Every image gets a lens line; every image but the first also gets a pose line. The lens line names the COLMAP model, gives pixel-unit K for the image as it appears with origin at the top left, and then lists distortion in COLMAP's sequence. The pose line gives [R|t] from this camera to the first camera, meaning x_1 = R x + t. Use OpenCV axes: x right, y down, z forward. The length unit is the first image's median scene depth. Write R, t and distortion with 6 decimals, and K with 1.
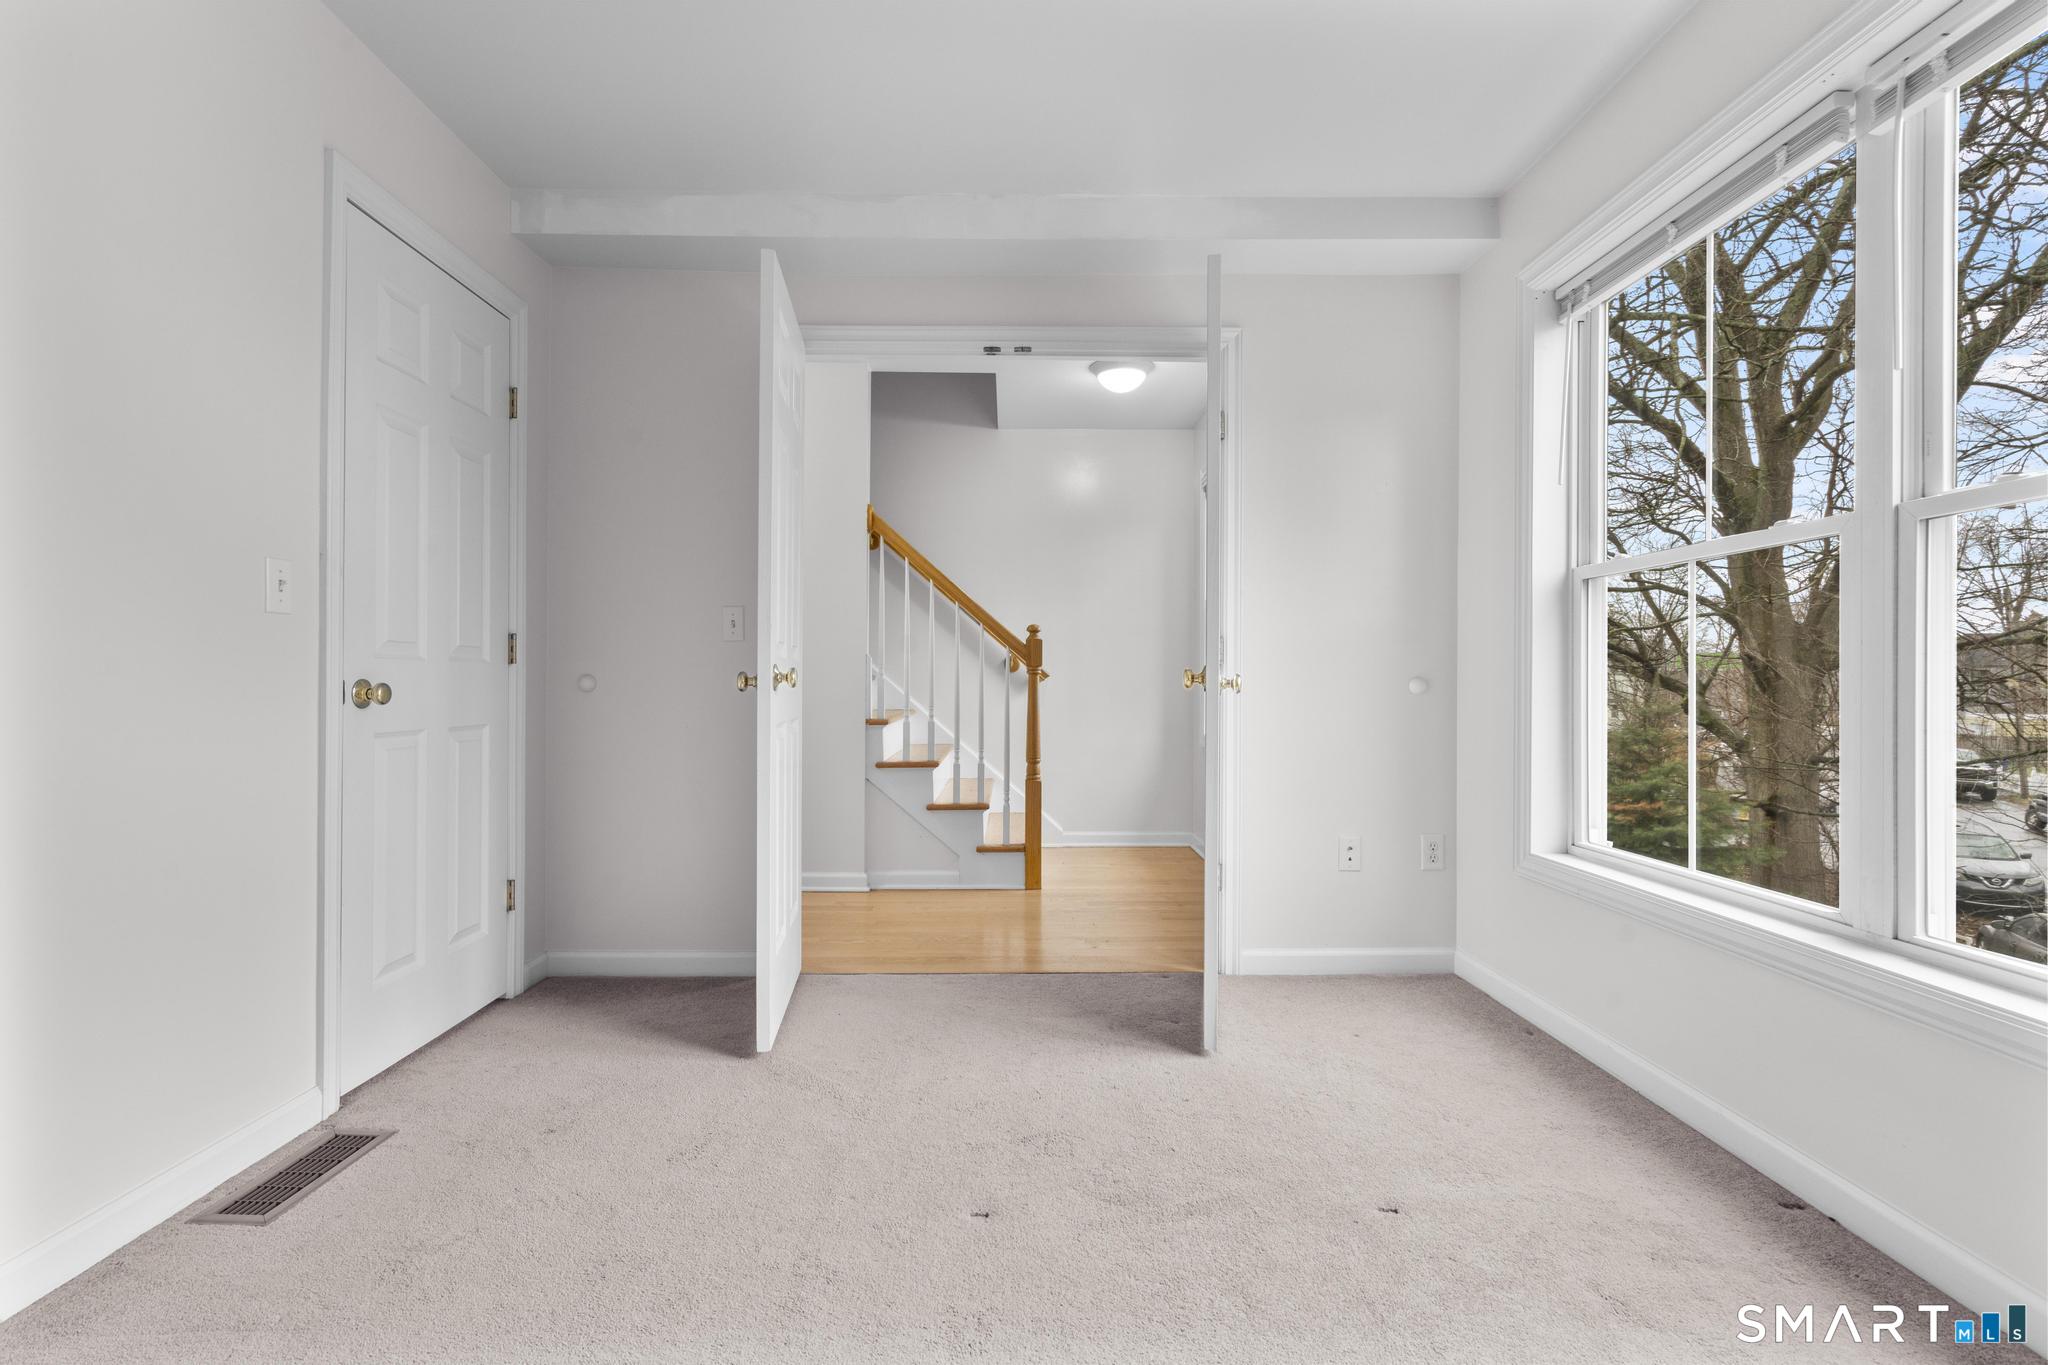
lens RADIAL K [[942.1, 0, 1026.2], [0, 942.1, 678.6], [0, 0, 1]] dist [-0.003126, 0.004154]
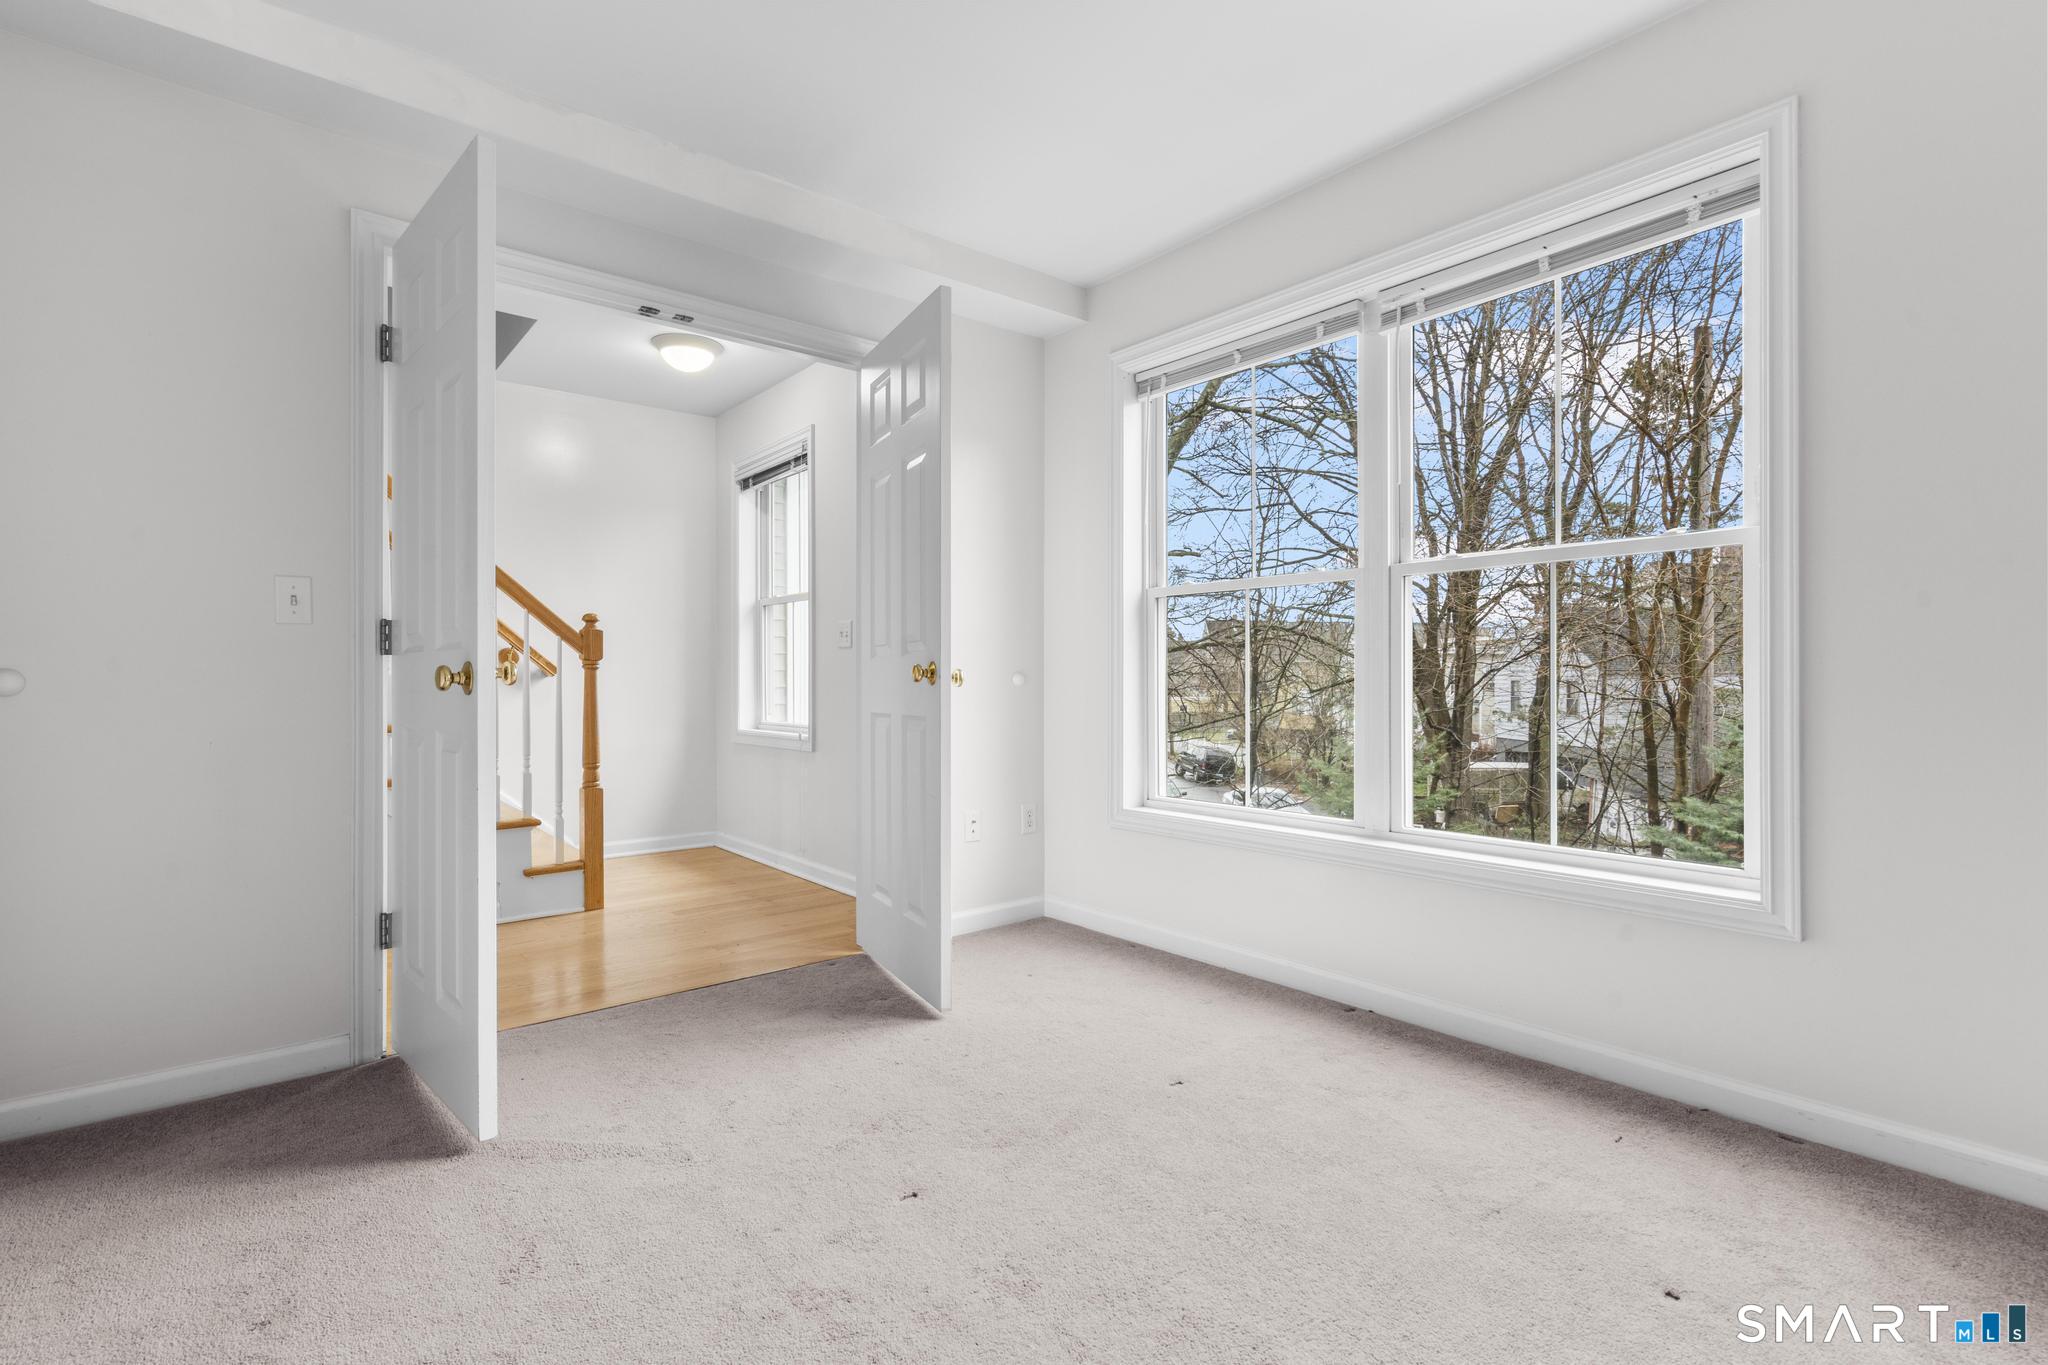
lens RADIAL K [[942.1, 0, 1026.2], [0, 942.1, 678.6], [0, 0, 1]] dist [-0.003126, 0.004154]
pose [[0.781288, -0.005093, 0.624150, -0.353187], [0.001648, 0.999980, 0.006096, -0.000500], [-0.624169, -0.003734, 0.781281, 0.072677]]
